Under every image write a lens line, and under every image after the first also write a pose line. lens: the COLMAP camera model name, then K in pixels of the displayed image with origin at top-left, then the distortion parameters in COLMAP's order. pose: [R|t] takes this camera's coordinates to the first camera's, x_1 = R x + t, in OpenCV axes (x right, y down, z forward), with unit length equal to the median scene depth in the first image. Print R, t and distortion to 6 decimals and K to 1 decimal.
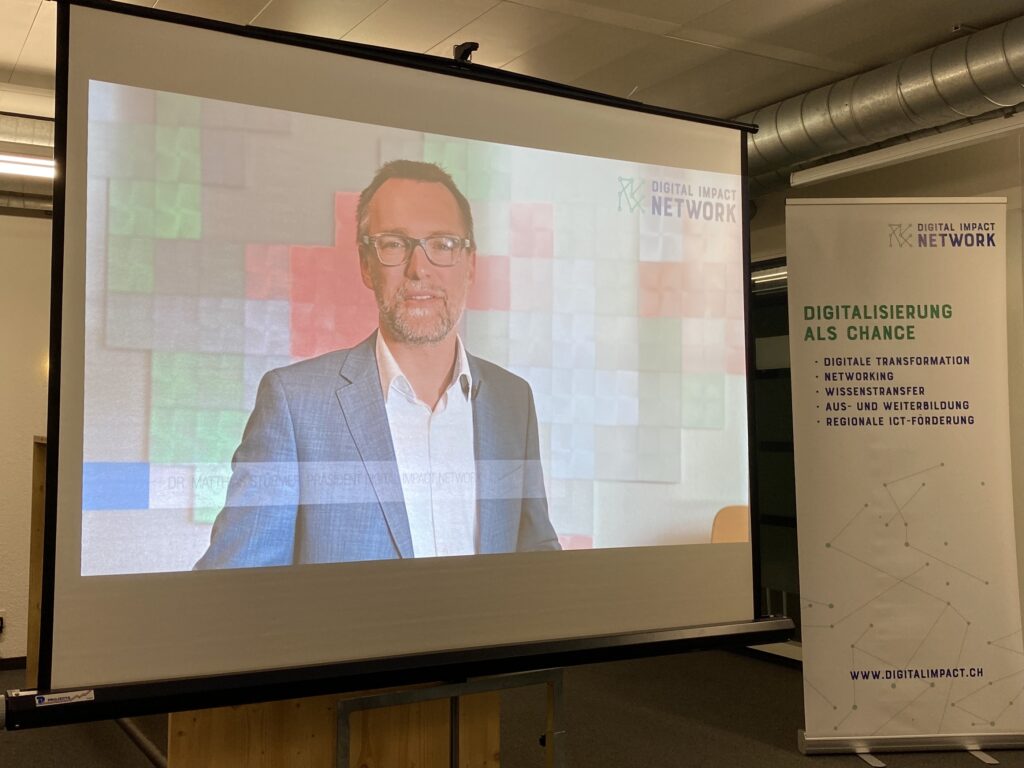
lens RADIAL K [[1123.7, 0, 511.1], [0, 1123.7, 356.2], [0, 0, 1]] dist [-0.012186, 0.047026]
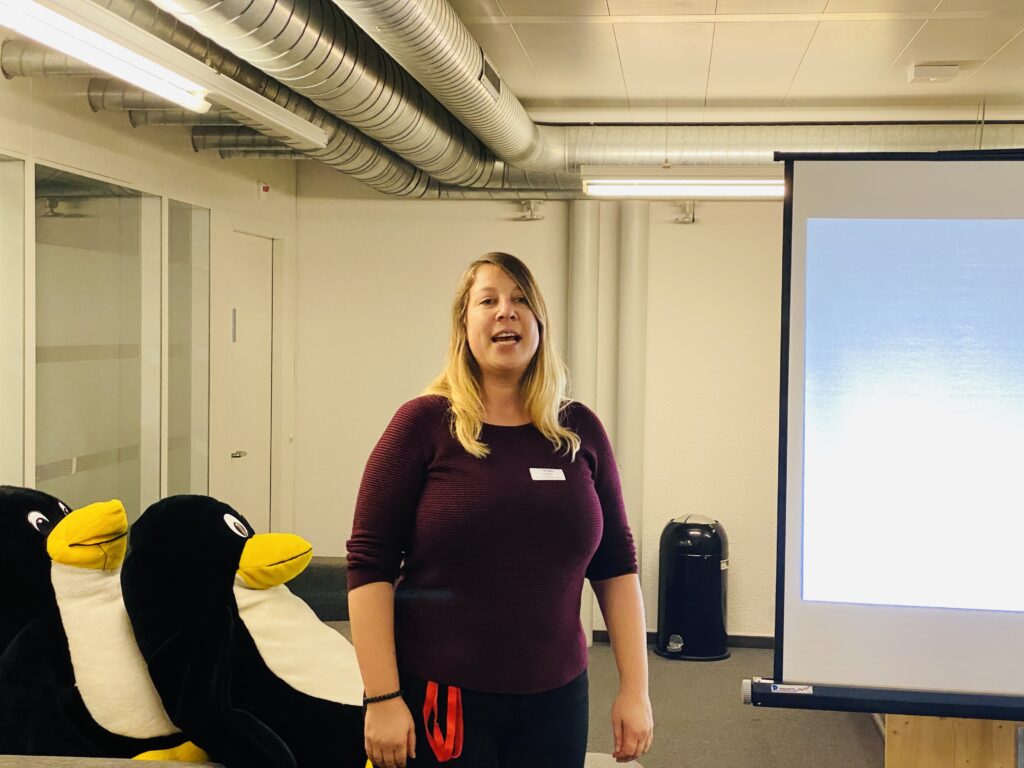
lens RADIAL K [[1520.7, 0, 512.0], [0, 1520.7, 384.0], [0, 0, 1]] dist [0.149460, 0.052440]
pose [[0.809909, 0.030740, -0.585749, 0.201600], [0.023255, 0.996158, 0.084433, -0.111295], [0.586094, -0.082004, 0.806083, -0.329650]]
